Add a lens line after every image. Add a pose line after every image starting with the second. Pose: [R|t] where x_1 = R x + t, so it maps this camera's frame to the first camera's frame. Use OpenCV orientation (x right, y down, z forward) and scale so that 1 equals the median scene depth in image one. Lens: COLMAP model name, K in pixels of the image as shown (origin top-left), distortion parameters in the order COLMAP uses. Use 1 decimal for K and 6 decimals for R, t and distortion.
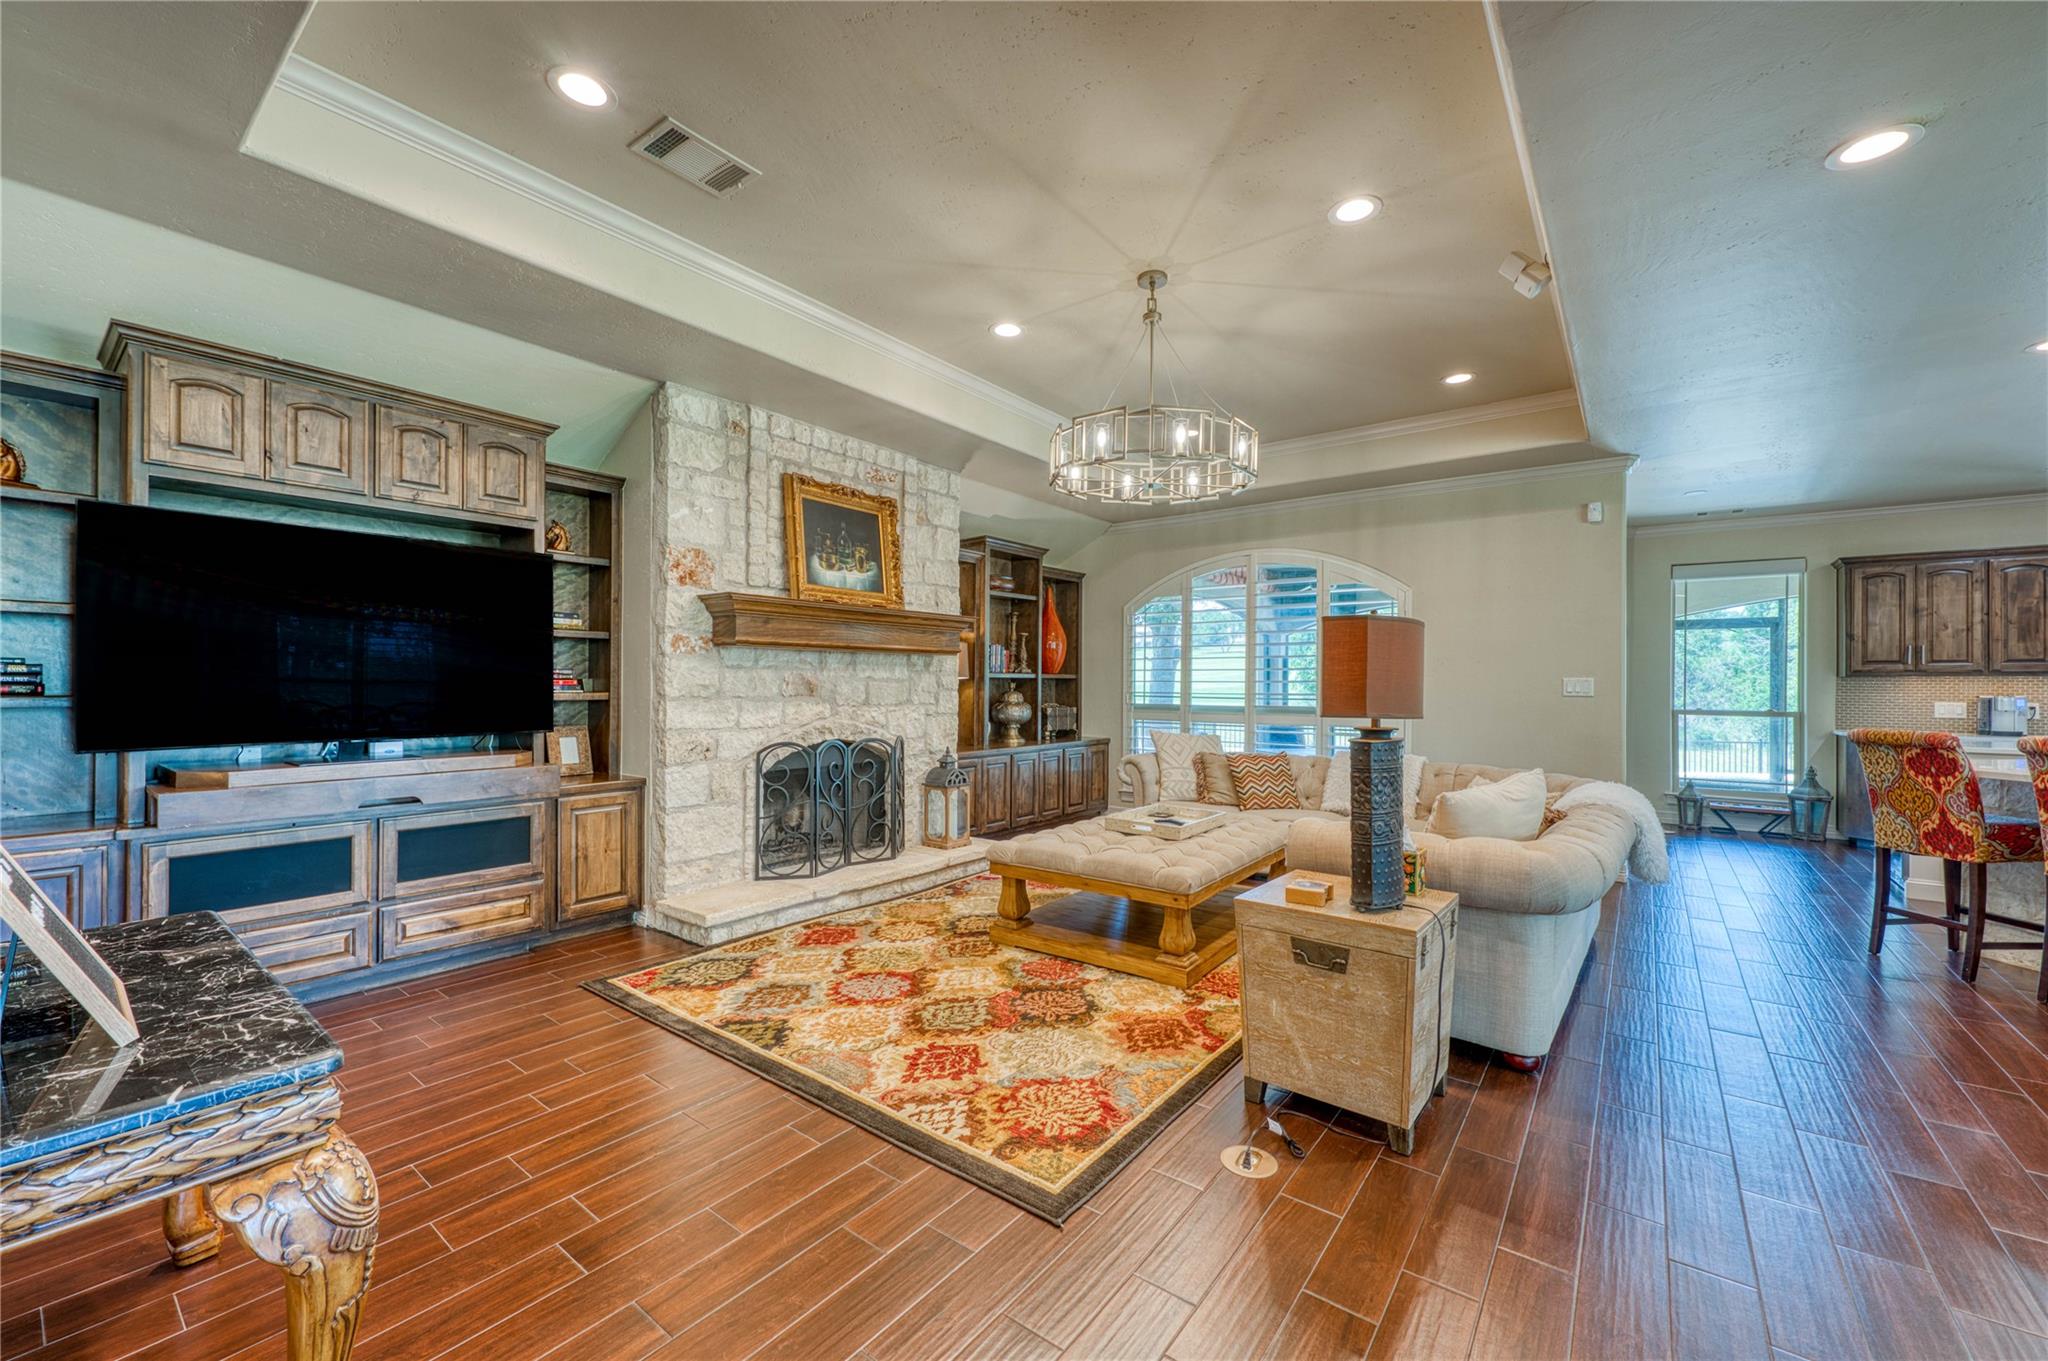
lens RADIAL K [[804.7, 0, 1018.6], [0, 804.7, 679.8], [0, 0, 1]] dist [0.001668, -0.000804]
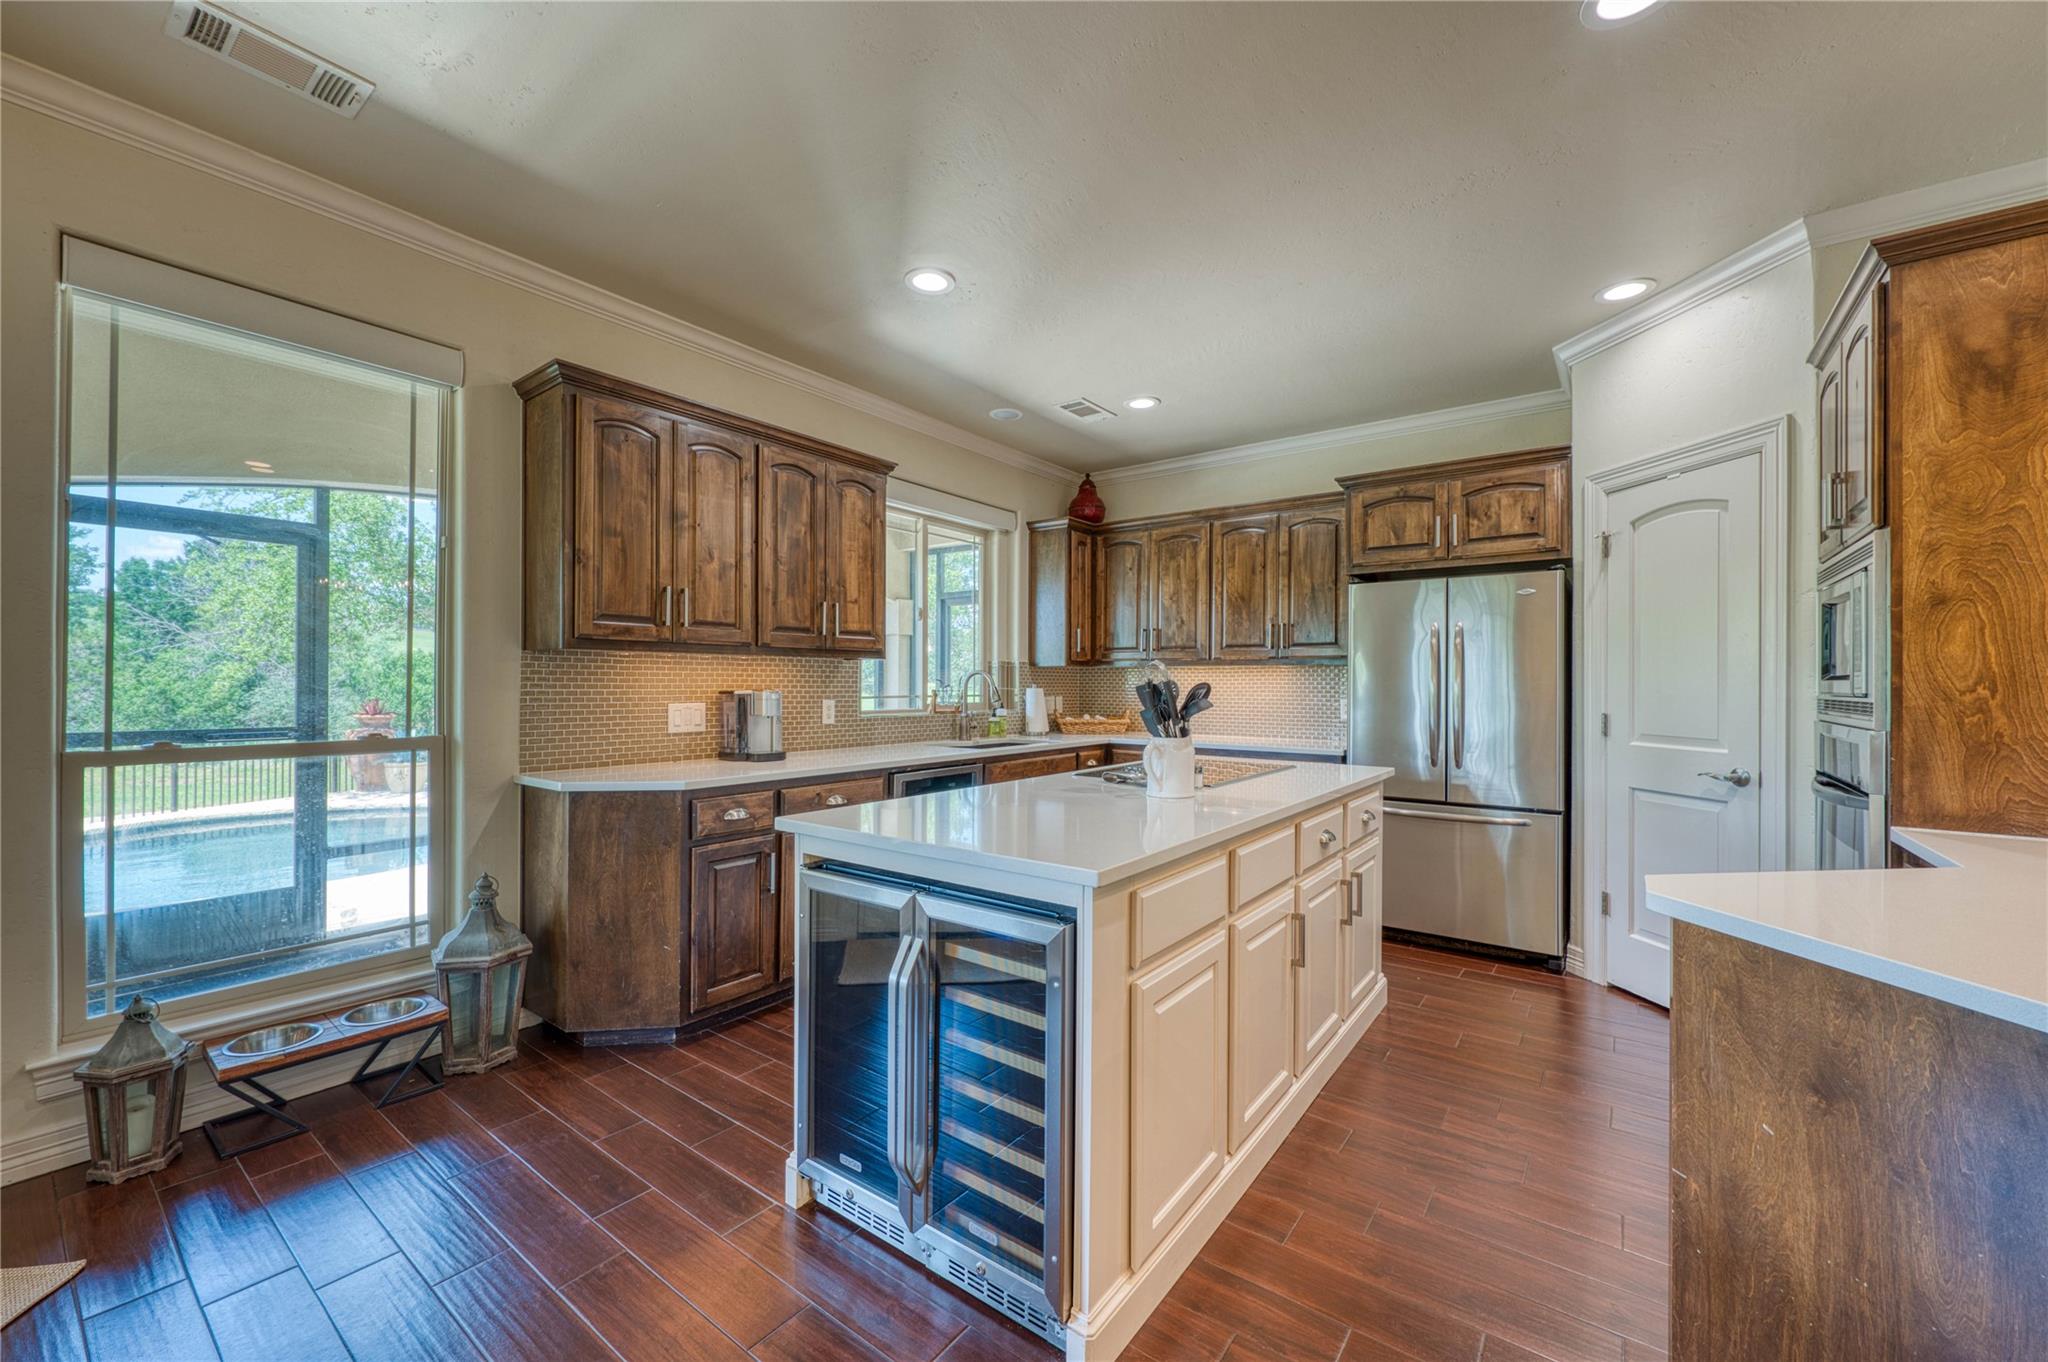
lens RADIAL K [[804.7, 0, 1021.2], [0, 804.7, 680.9], [0, 0, 1]] dist [0.001668, -0.000804]
pose [[-0.015777, -0.003338, 0.999870, 0.992791], [-0.008925, 0.999955, 0.003197, 0.015452], [-0.999836, -0.008873, -0.015806, 1.263090]]
